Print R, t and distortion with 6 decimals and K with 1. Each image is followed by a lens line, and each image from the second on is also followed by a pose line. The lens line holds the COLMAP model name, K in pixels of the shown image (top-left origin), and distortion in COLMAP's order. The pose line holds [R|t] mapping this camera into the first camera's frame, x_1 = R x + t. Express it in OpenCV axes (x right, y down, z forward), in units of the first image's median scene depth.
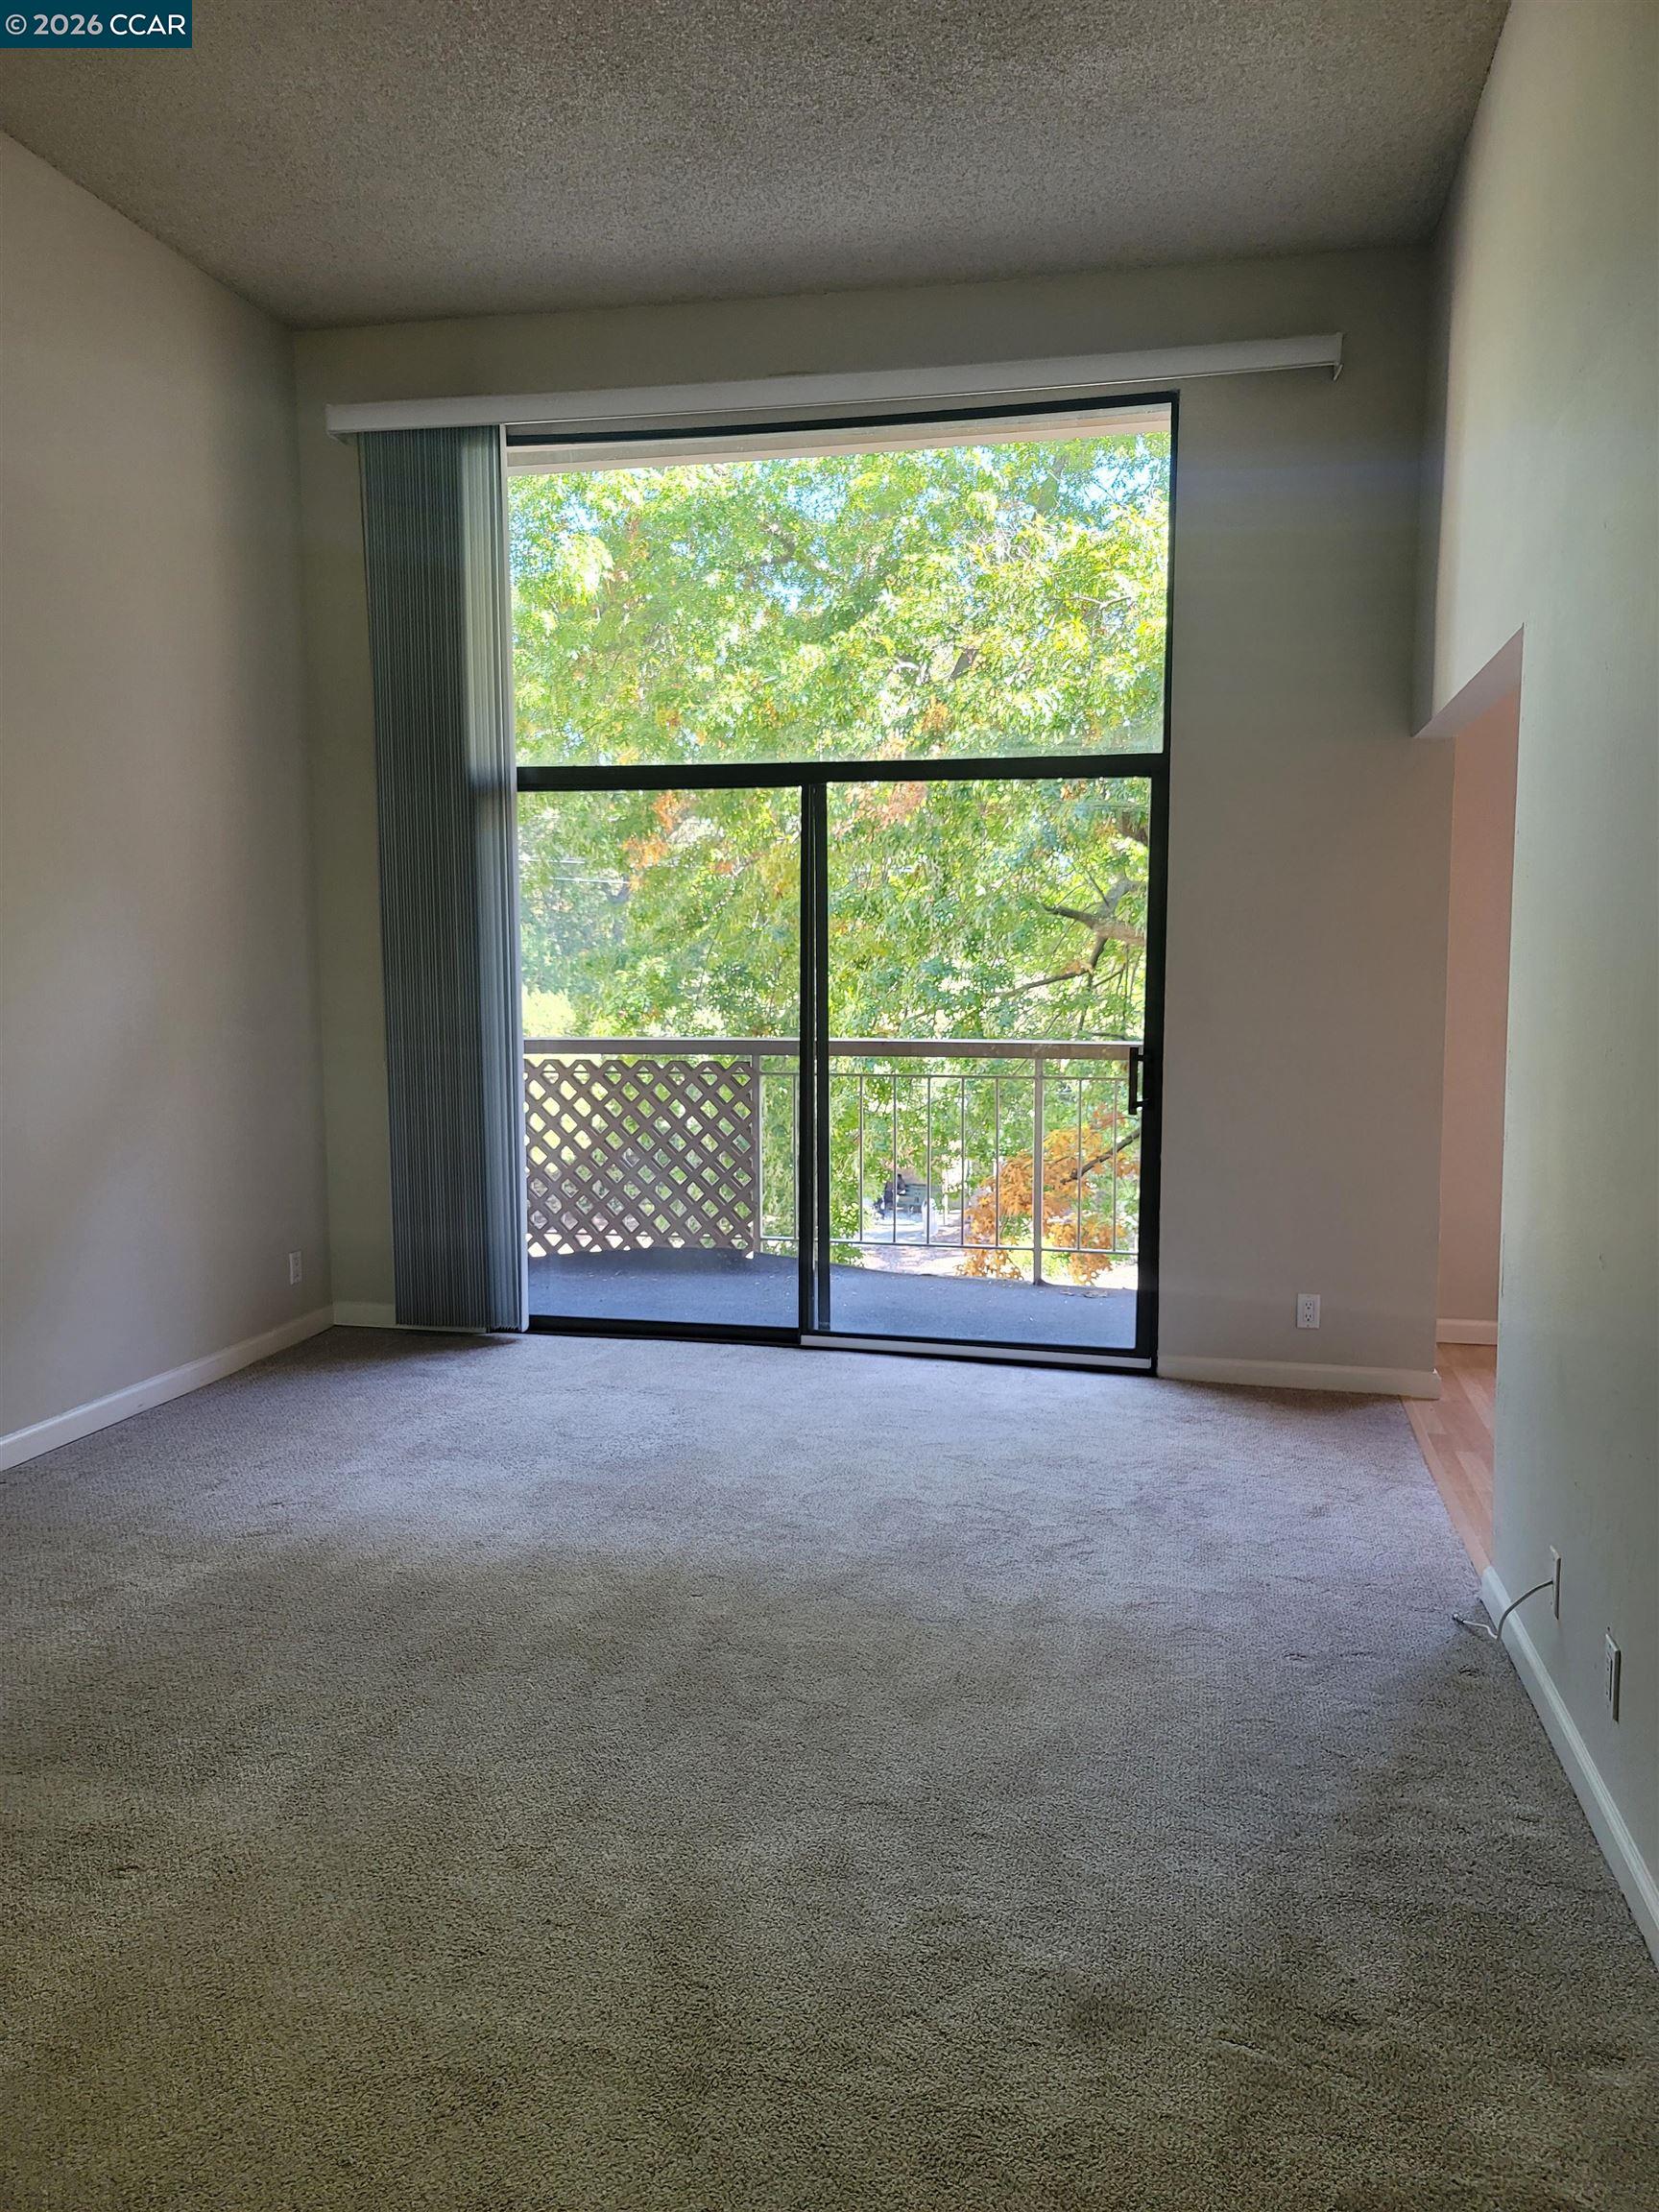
lens RADIAL K [[1608.6, 0, 840.3], [0, 1608.6, 1104.0], [0, 0, 1]] dist [0.059840, -0.036464]
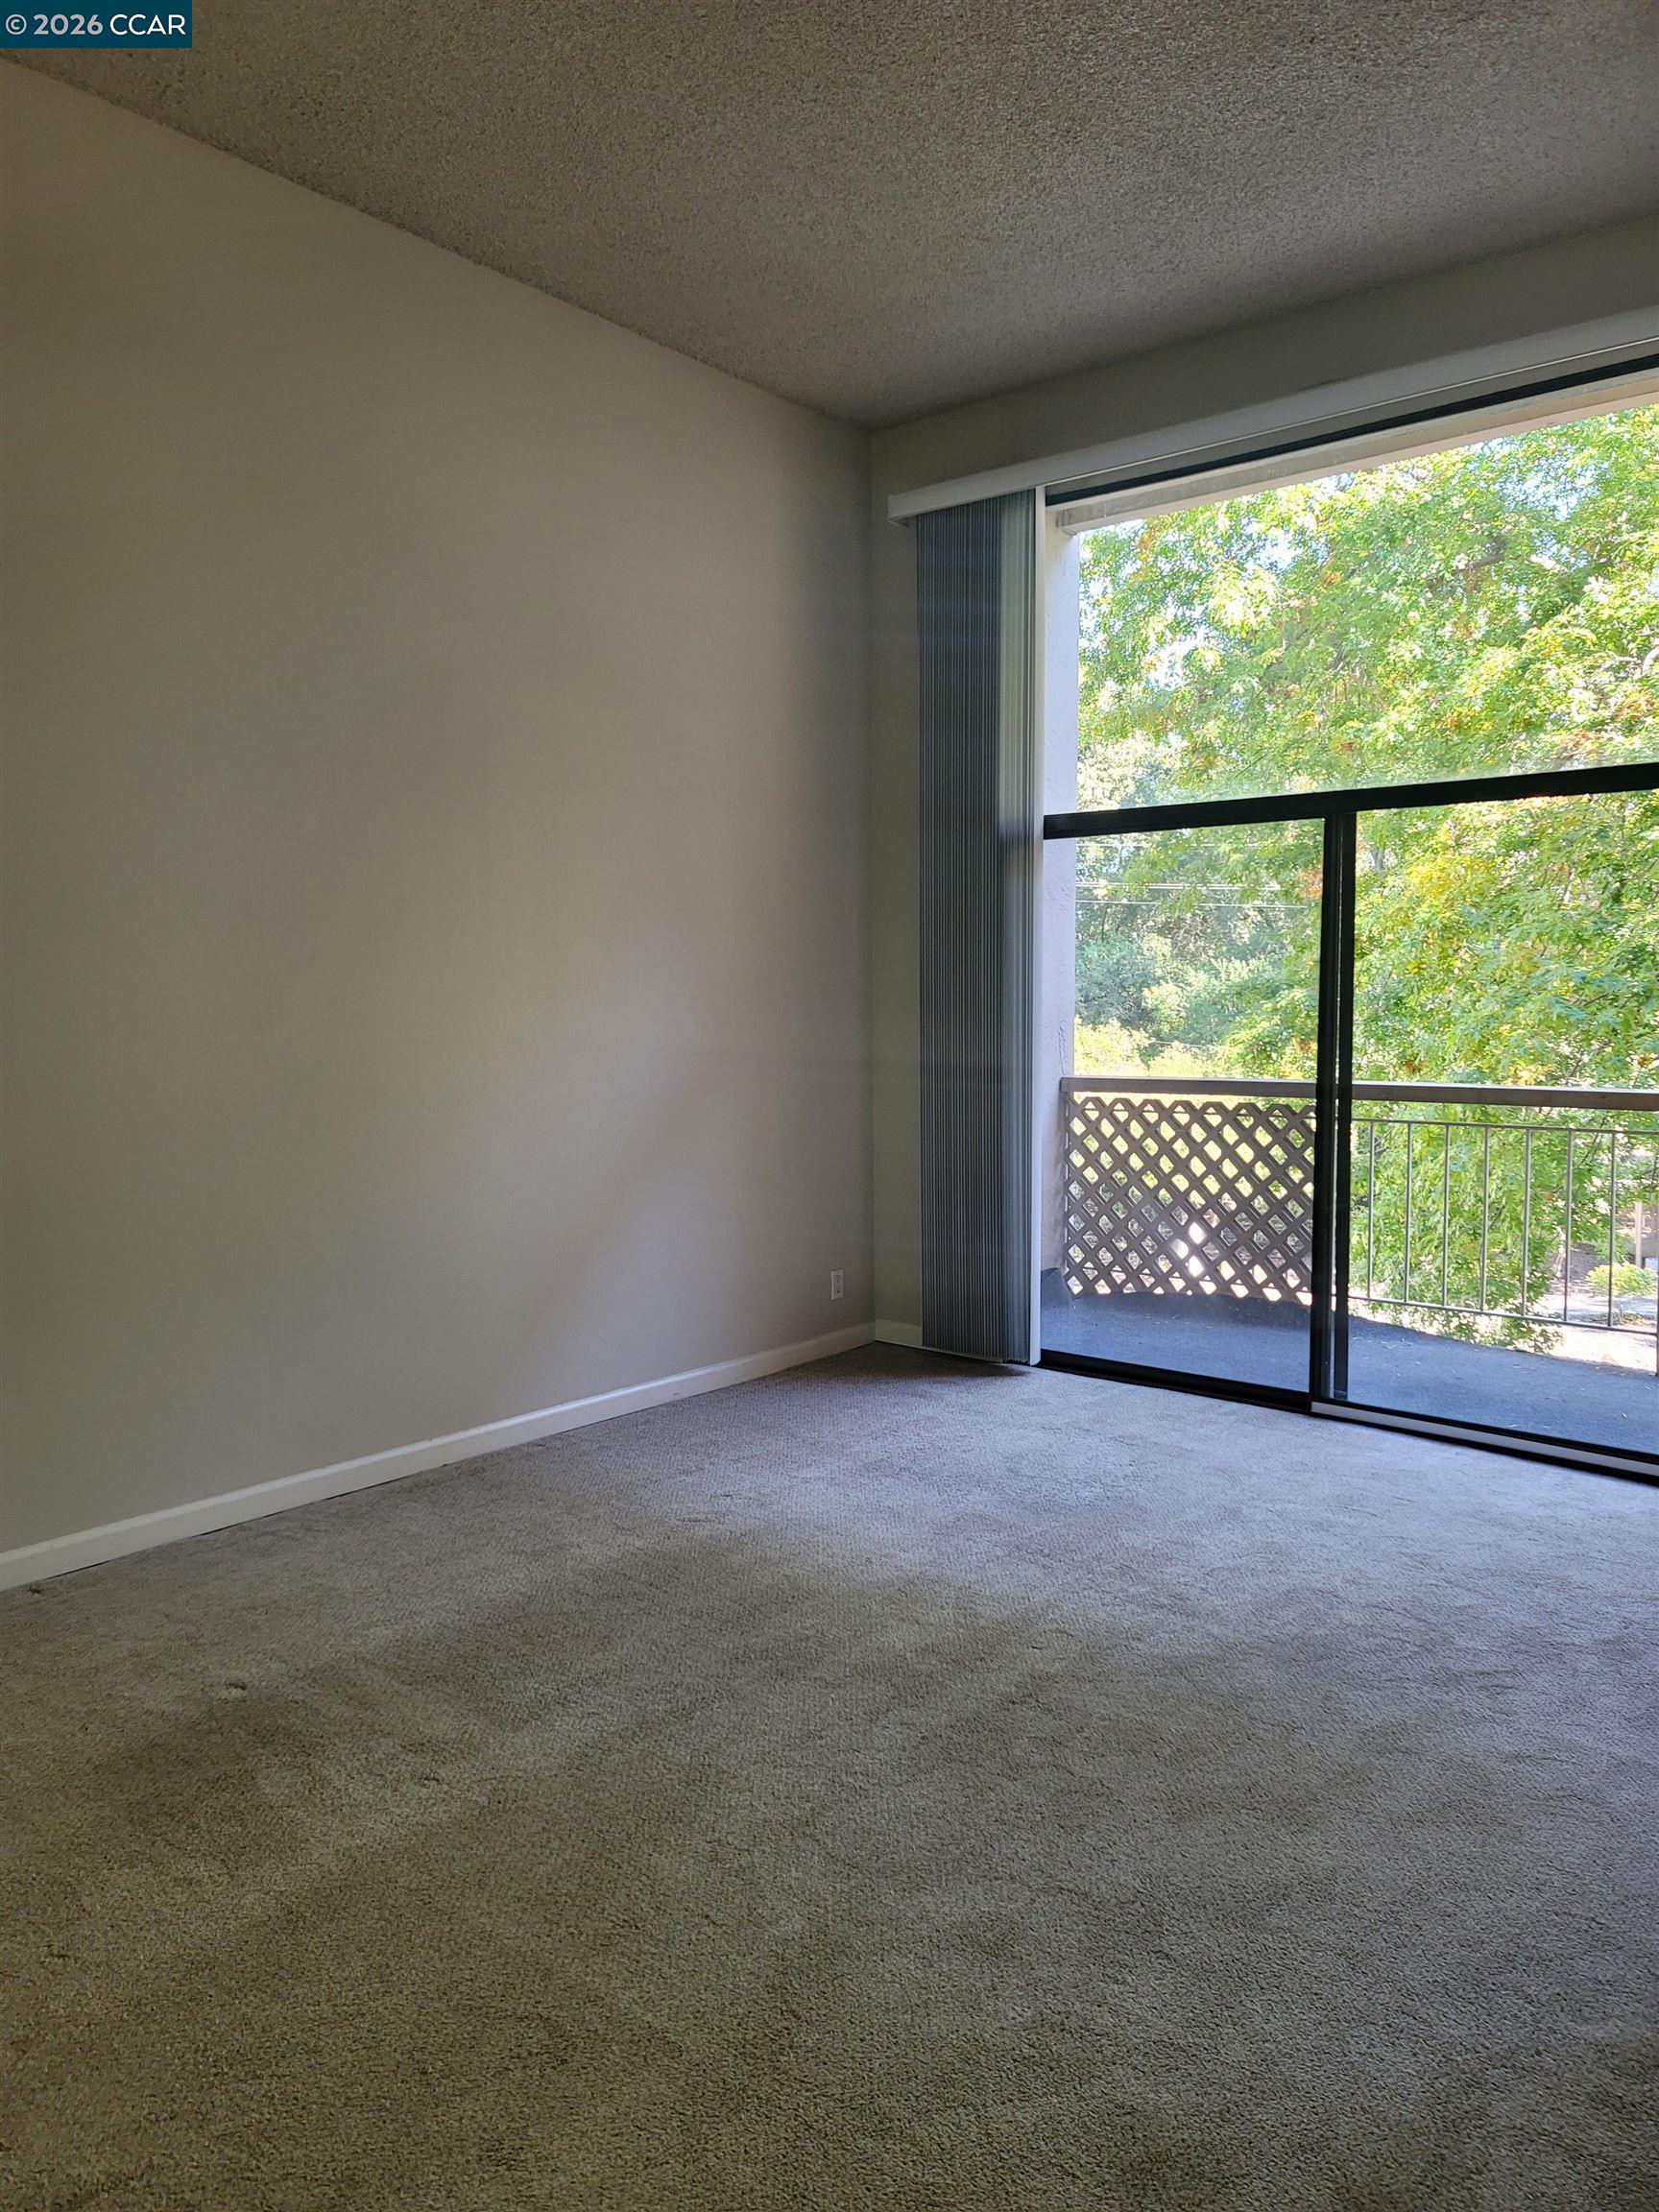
lens RADIAL K [[1608.6, 0, 840.3], [0, 1608.6, 1104.0], [0, 0, 1]] dist [0.059840, -0.036464]
pose [[0.891206, 0.029927, -0.452611, 0.177891], [-0.038171, 0.999230, -0.009092, -0.012237], [0.451990, 0.025379, 0.891662, 0.035563]]
